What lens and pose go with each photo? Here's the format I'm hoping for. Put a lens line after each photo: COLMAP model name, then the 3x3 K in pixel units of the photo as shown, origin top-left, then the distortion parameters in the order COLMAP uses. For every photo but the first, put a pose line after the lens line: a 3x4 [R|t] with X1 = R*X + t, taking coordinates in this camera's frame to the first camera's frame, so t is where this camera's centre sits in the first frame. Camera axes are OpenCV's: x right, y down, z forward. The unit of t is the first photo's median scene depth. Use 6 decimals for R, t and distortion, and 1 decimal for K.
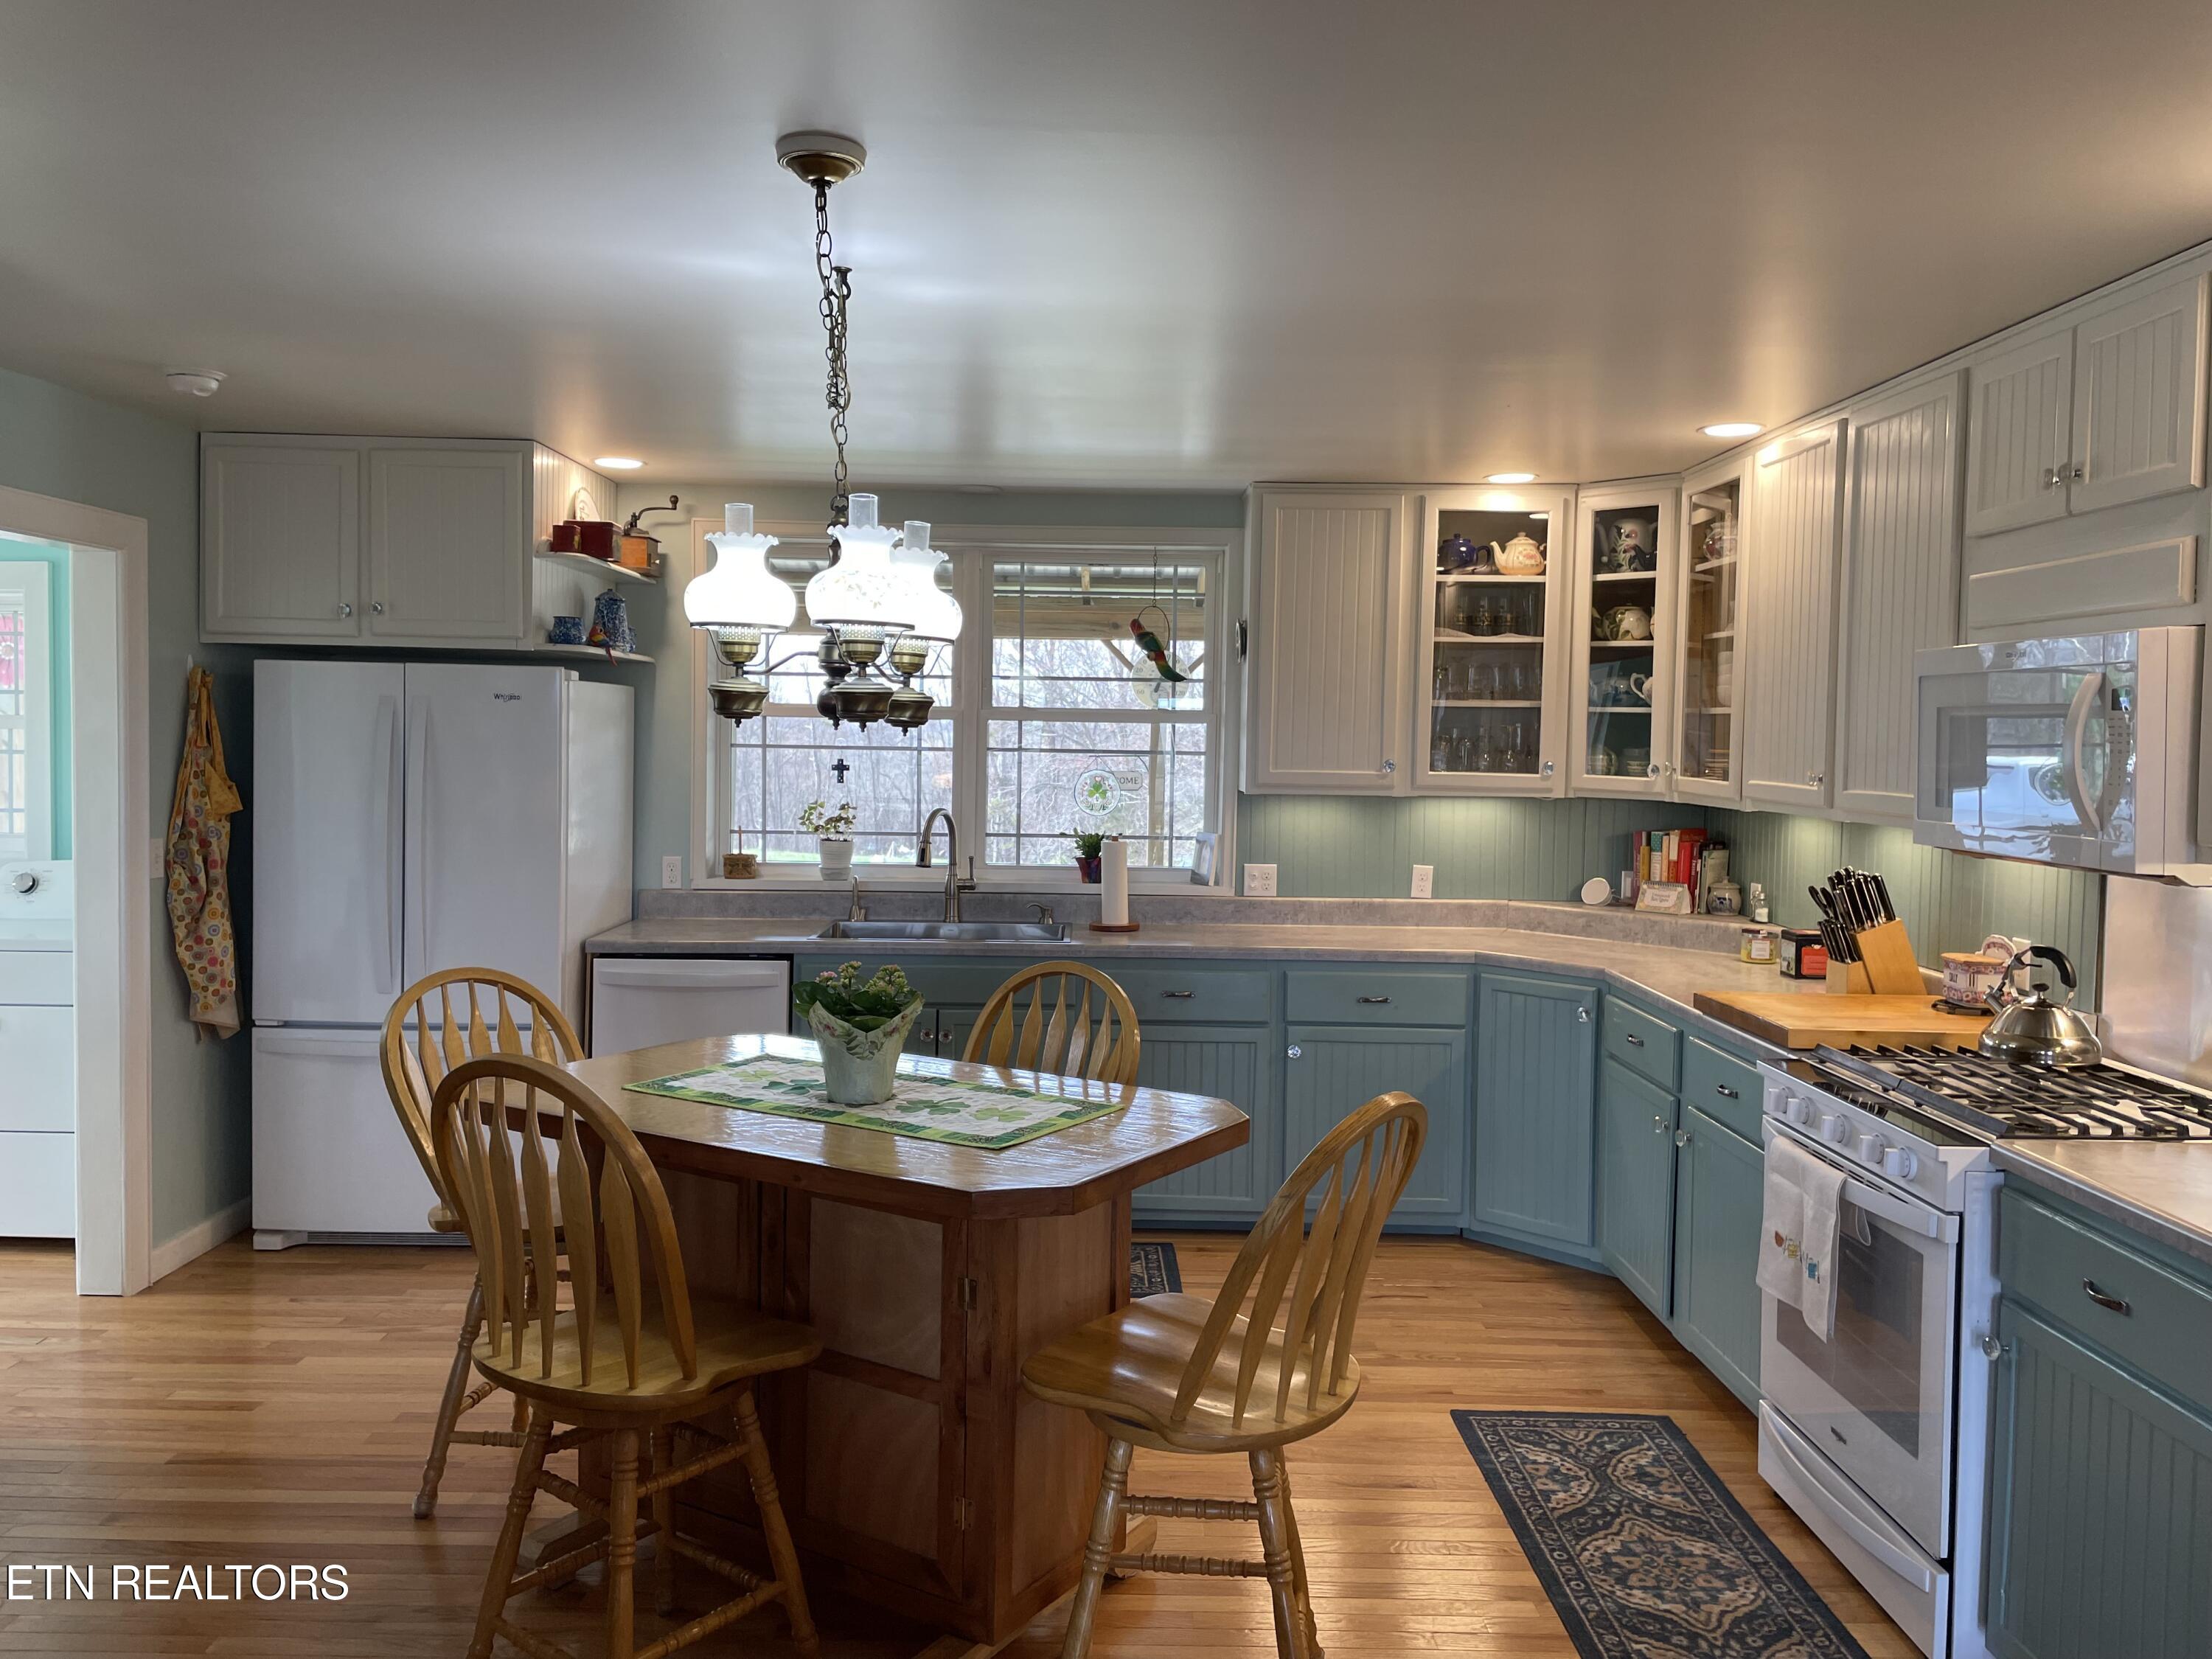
lens RADIAL K [[1665.9, 0, 1120.1], [0, 1665.9, 813.1], [0, 0, 1]] dist [0.077430, -0.084370]
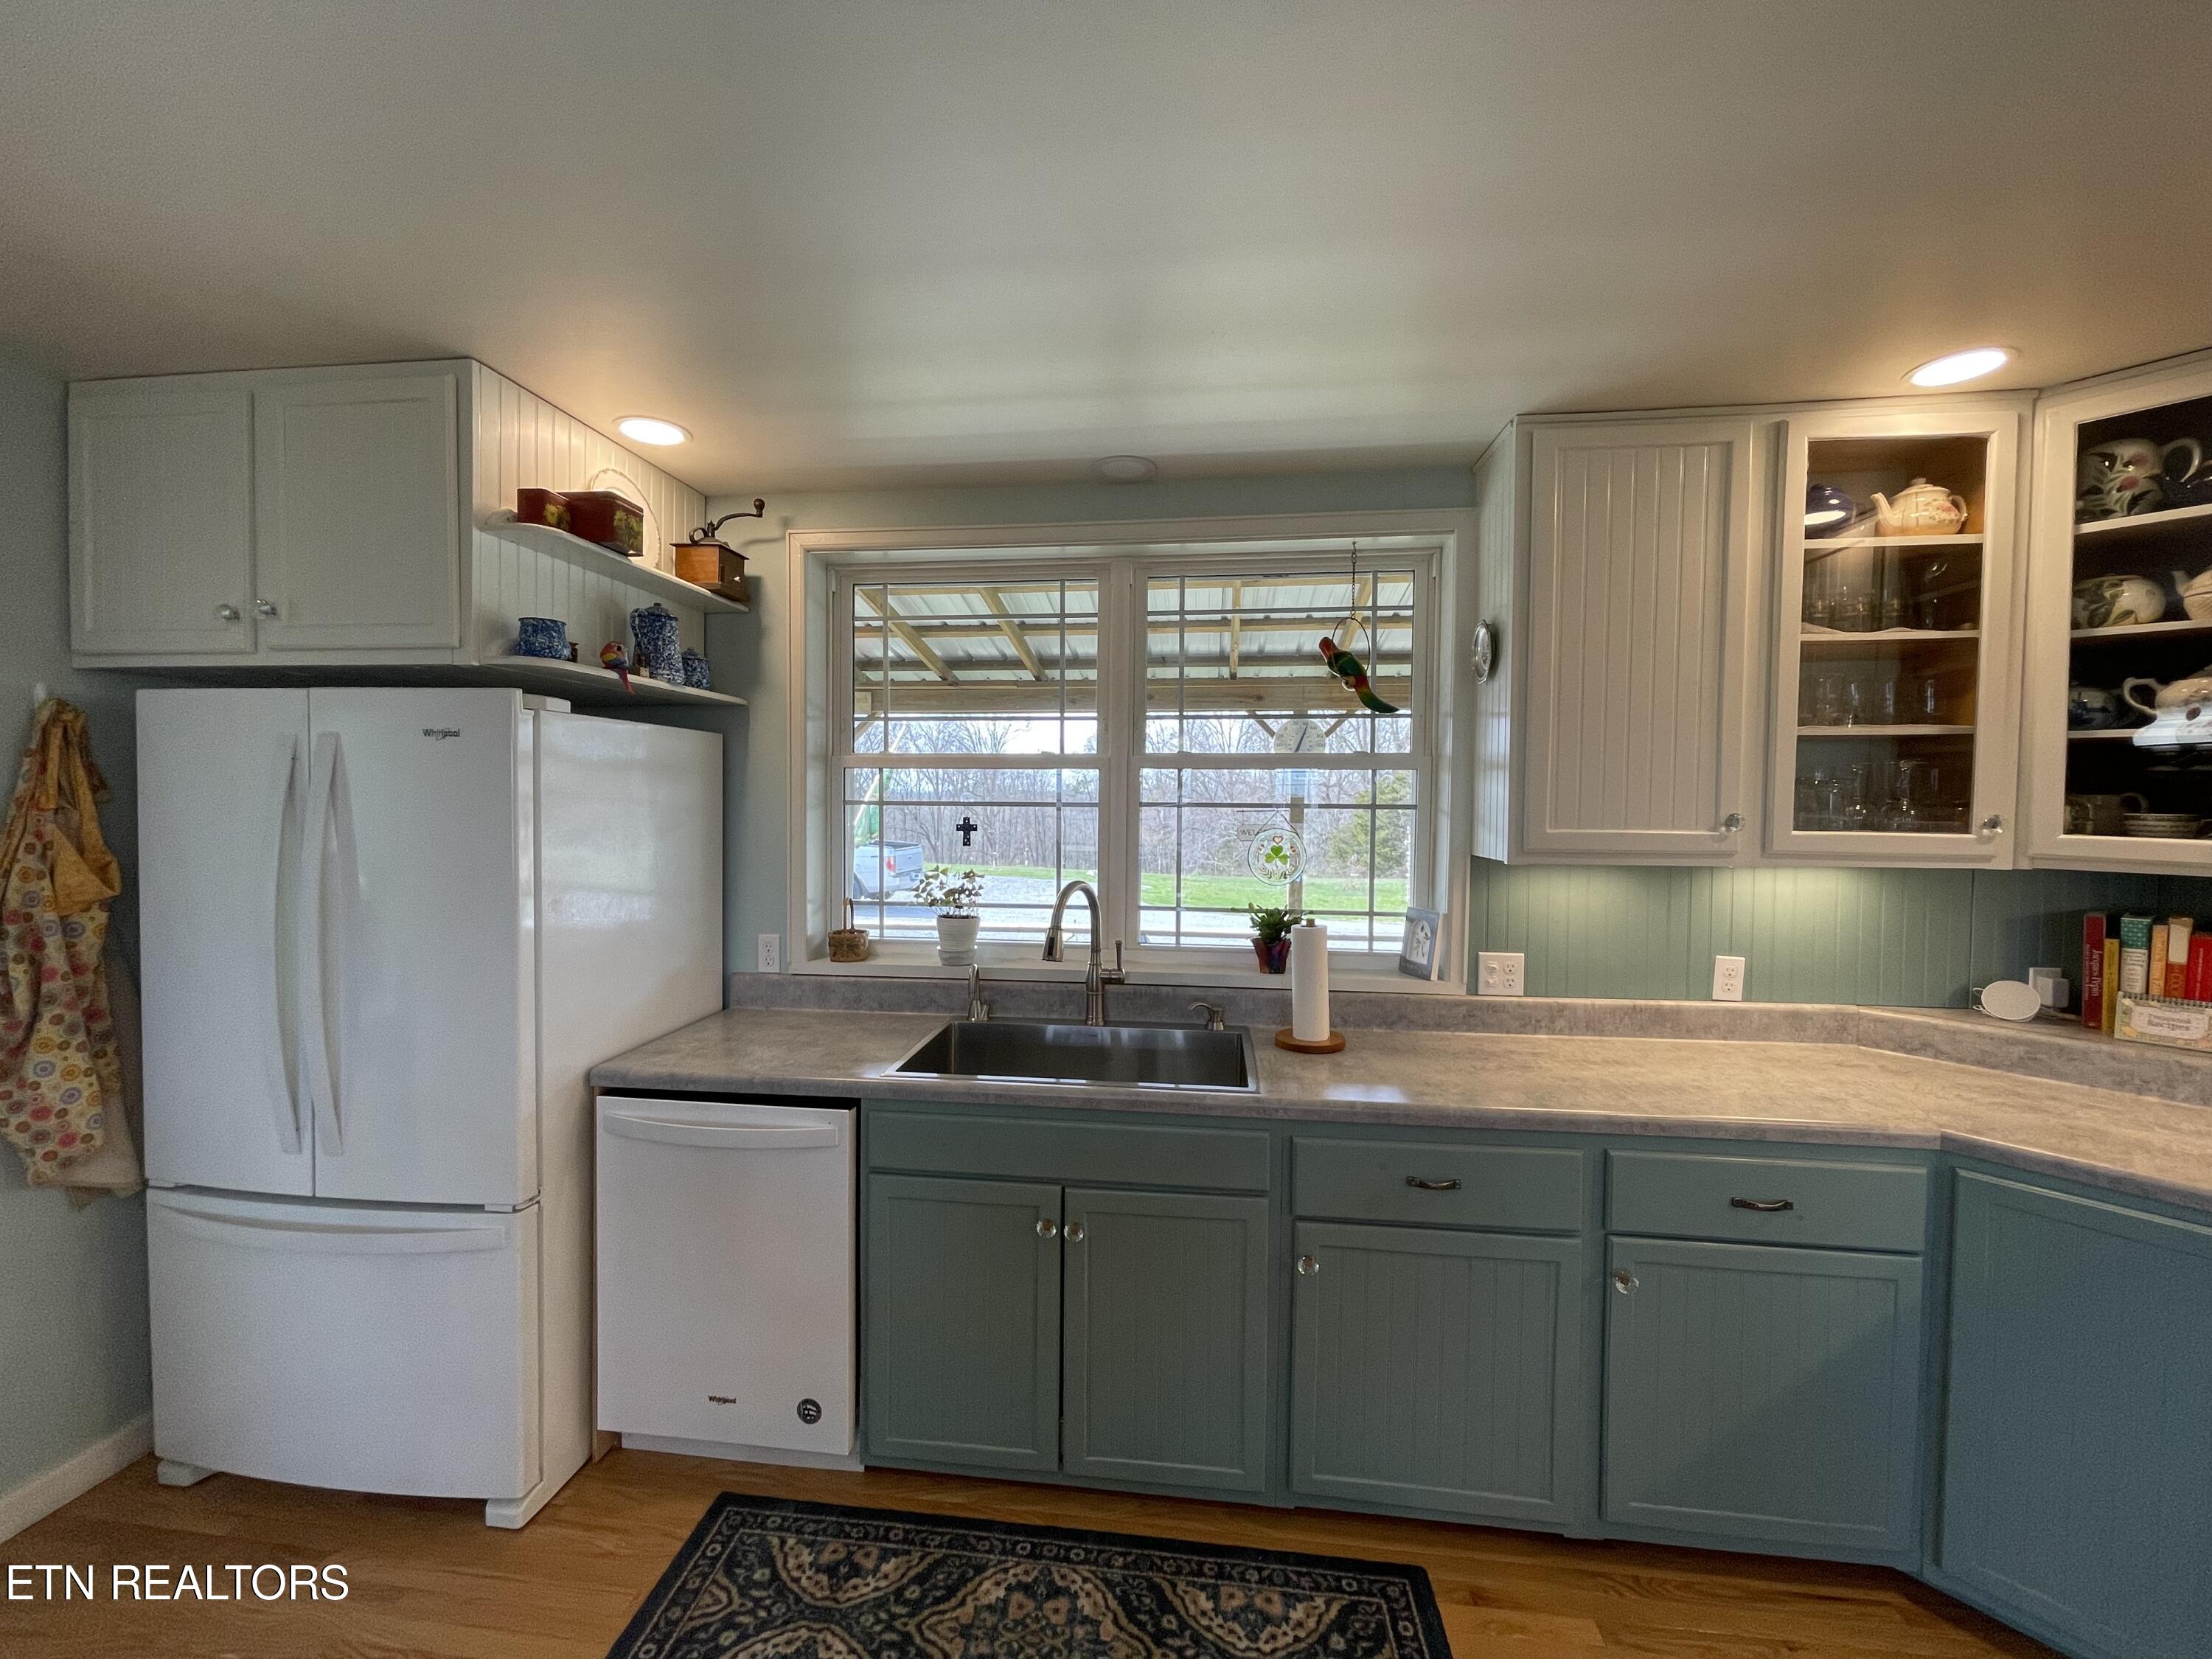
lens RADIAL K [[895.7, 0, 1102.4], [0, 895.7, 825.0], [0, 0, 1]] dist [0.000307, -0.001376]
pose [[0.990379, -0.005783, -0.138257, -0.040109], [0.003136, 0.999808, -0.019352, -0.021099], [0.138343, 0.018733, 0.990207, 0.604221]]
